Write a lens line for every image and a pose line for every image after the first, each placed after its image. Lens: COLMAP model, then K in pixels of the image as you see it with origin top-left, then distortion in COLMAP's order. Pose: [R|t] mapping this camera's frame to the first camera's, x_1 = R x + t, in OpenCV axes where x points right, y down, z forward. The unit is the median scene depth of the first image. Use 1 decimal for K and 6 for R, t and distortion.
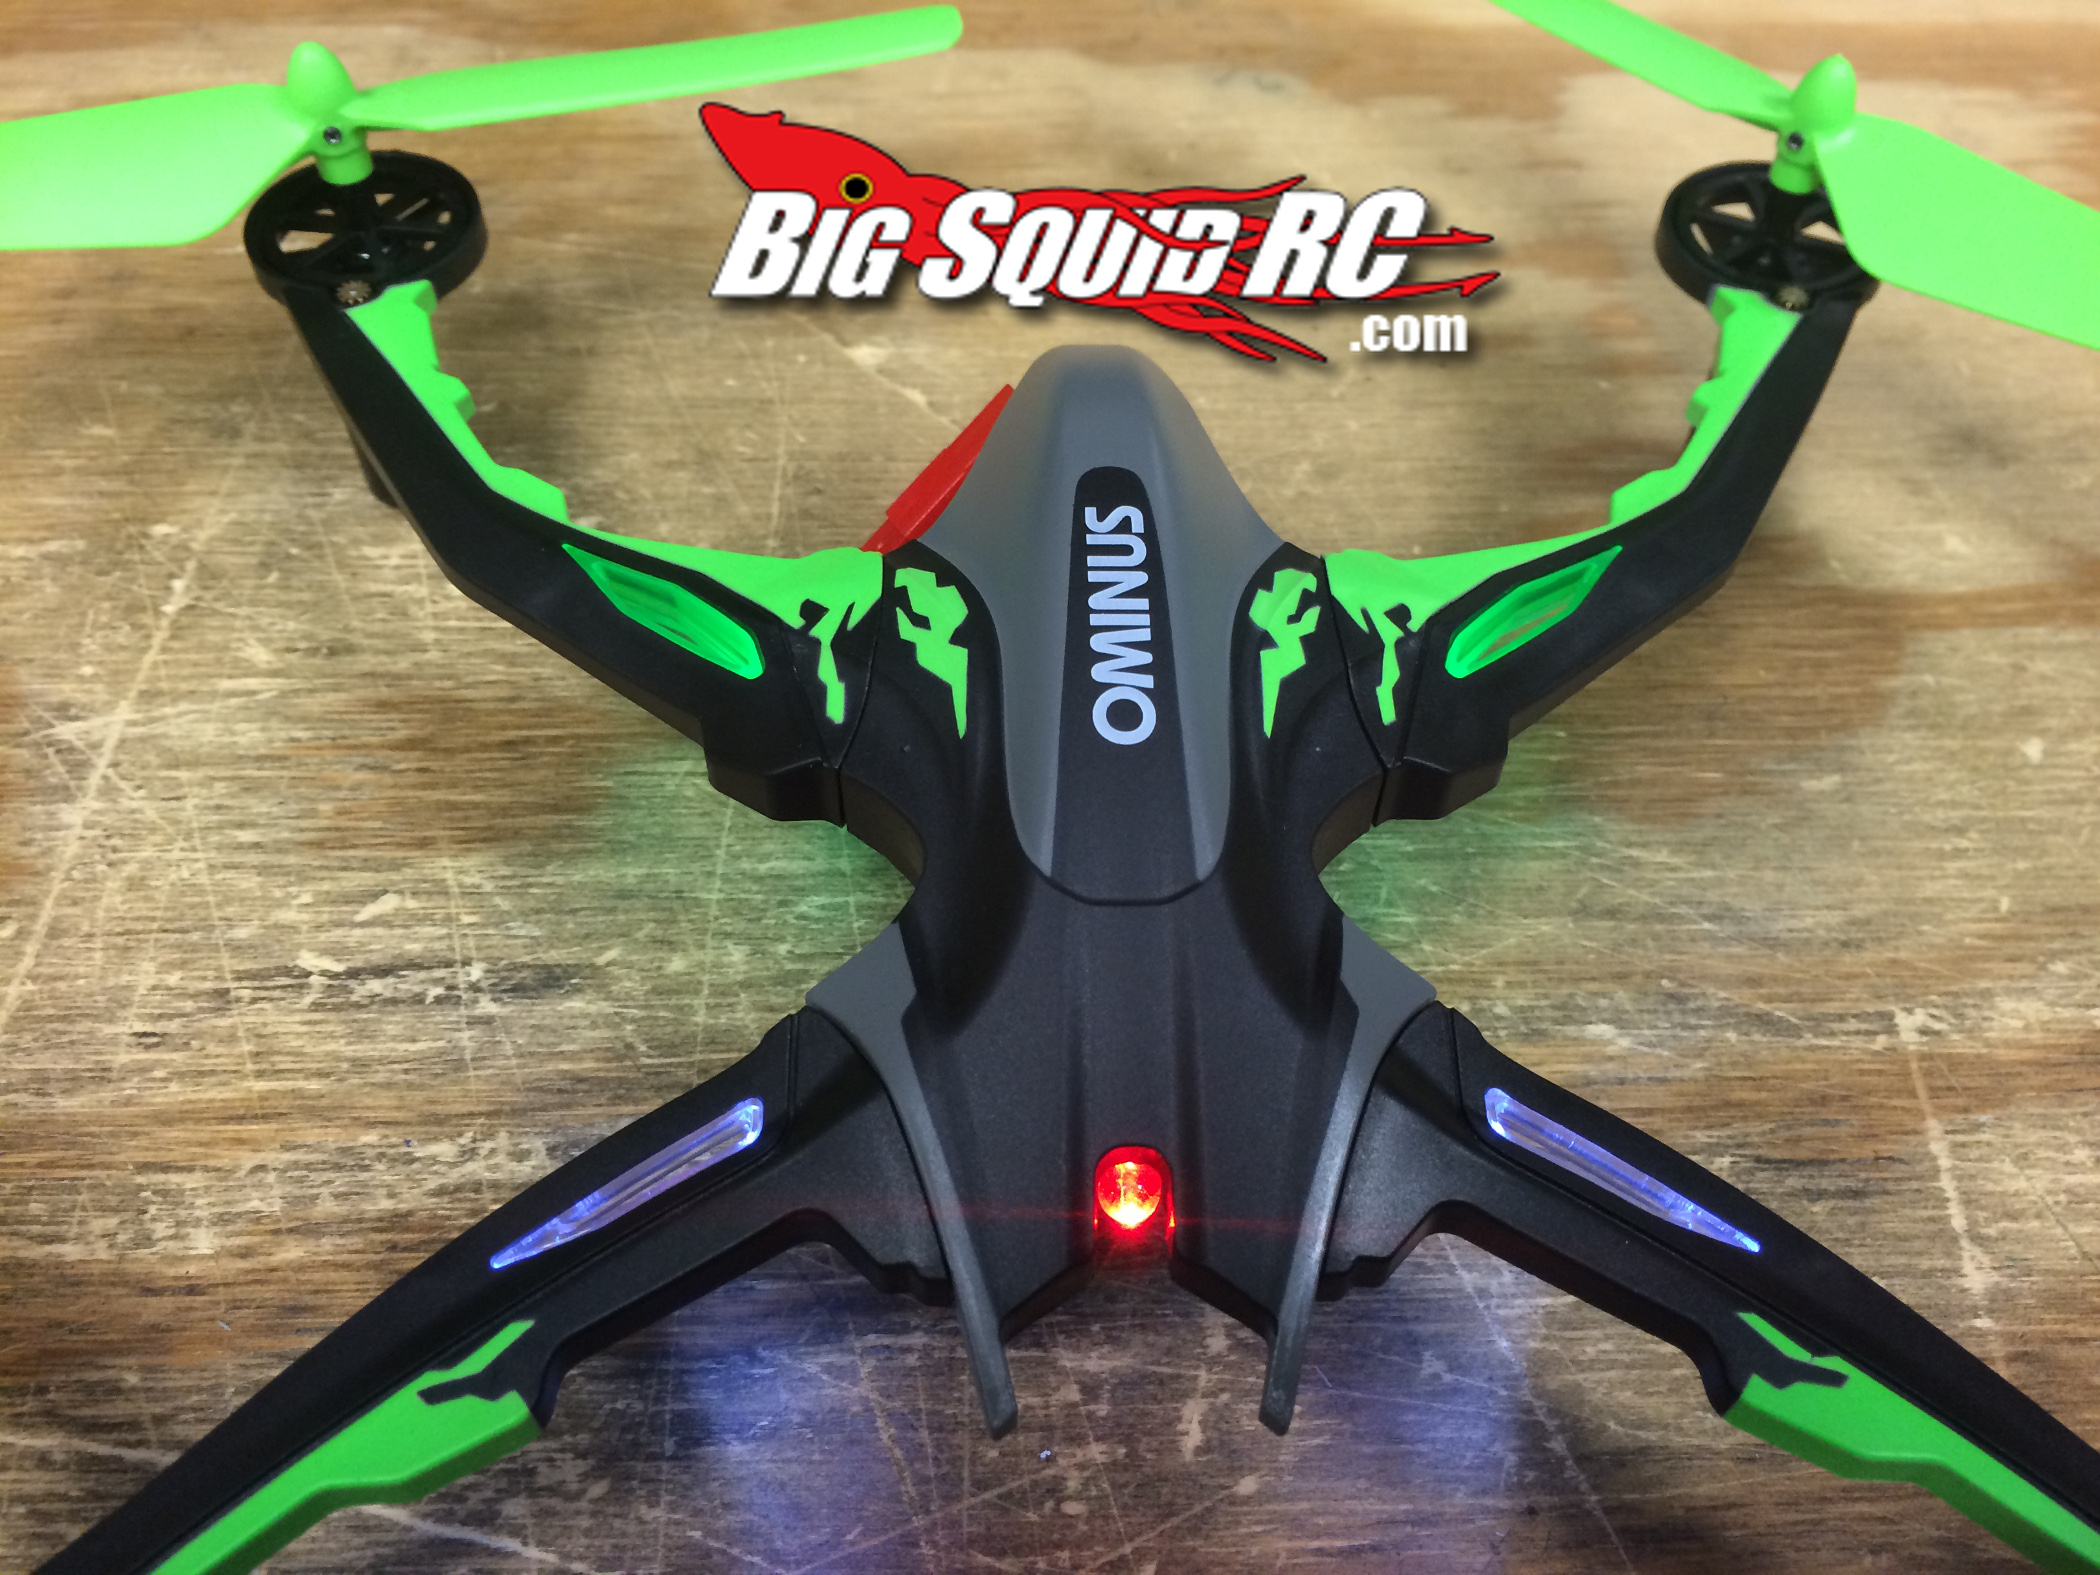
lens RADIAL K [[1800.8, 0, 1050.9], [0, 1800.8, 793.6], [0, 0, 1]] dist [0.063626, -0.109434]
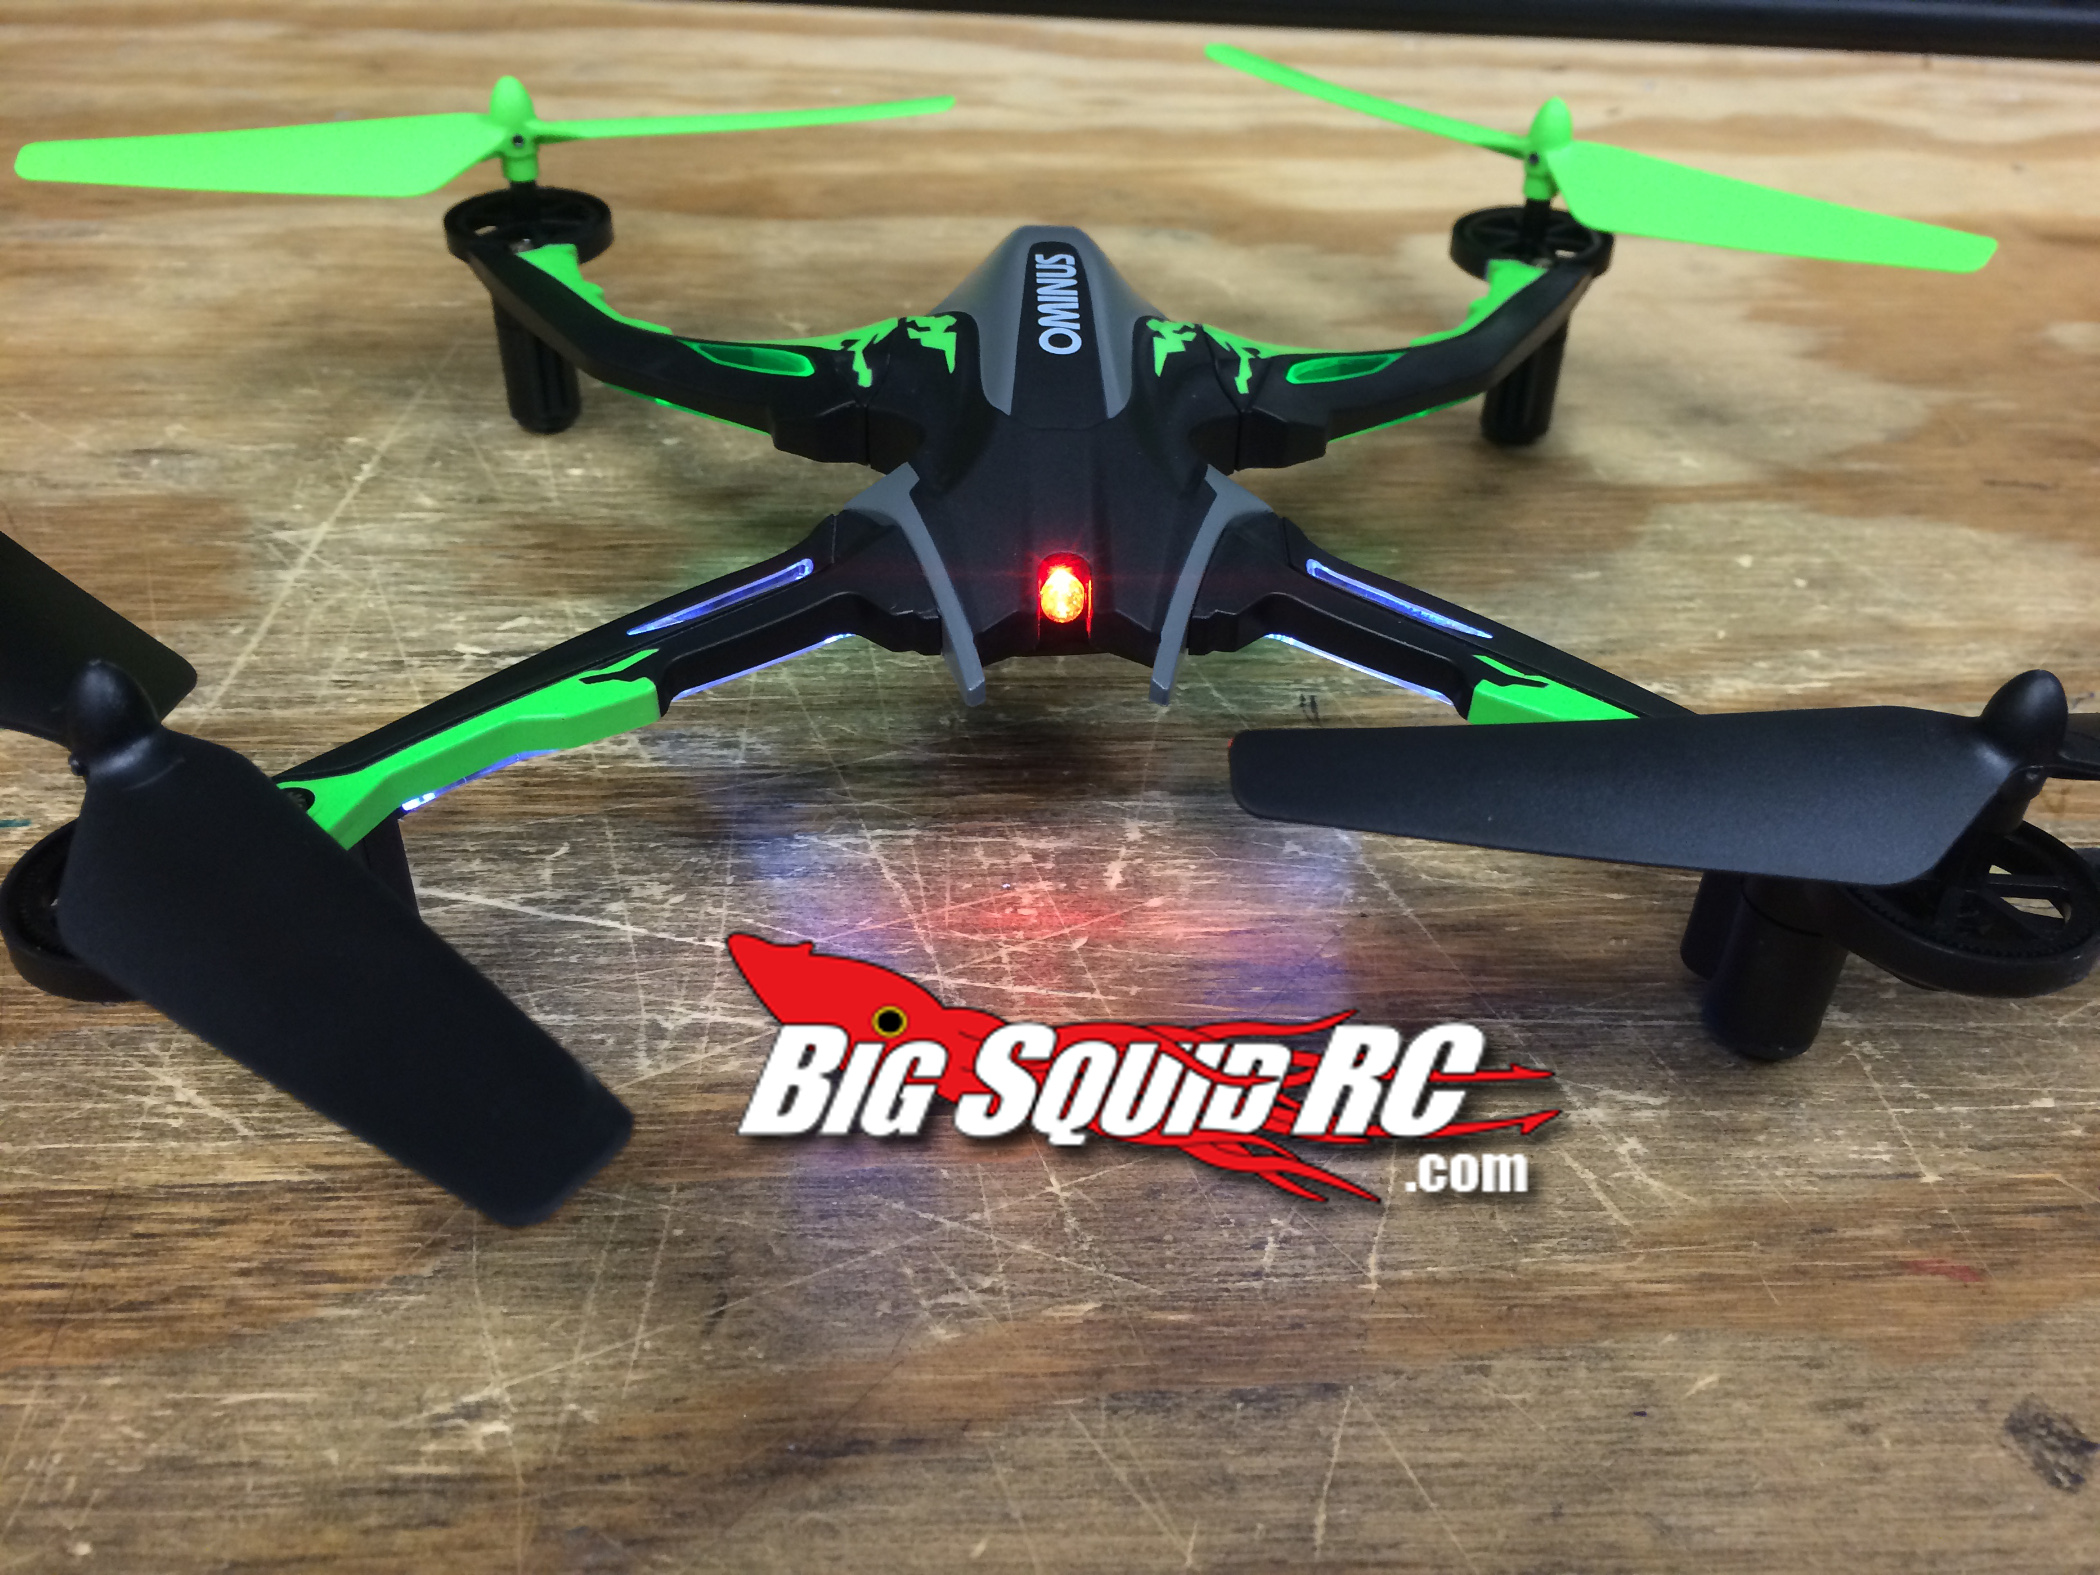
lens RADIAL K [[1800.8, 0, 1050.9], [0, 1800.8, 793.6], [0, 0, 1]] dist [0.063626, -0.109434]
pose [[0.999940, 0.000816, 0.010938, 0.013906], [0.002154, 0.963197, -0.268788, 0.598168], [-0.010755, 0.268795, 0.963137, -0.289623]]
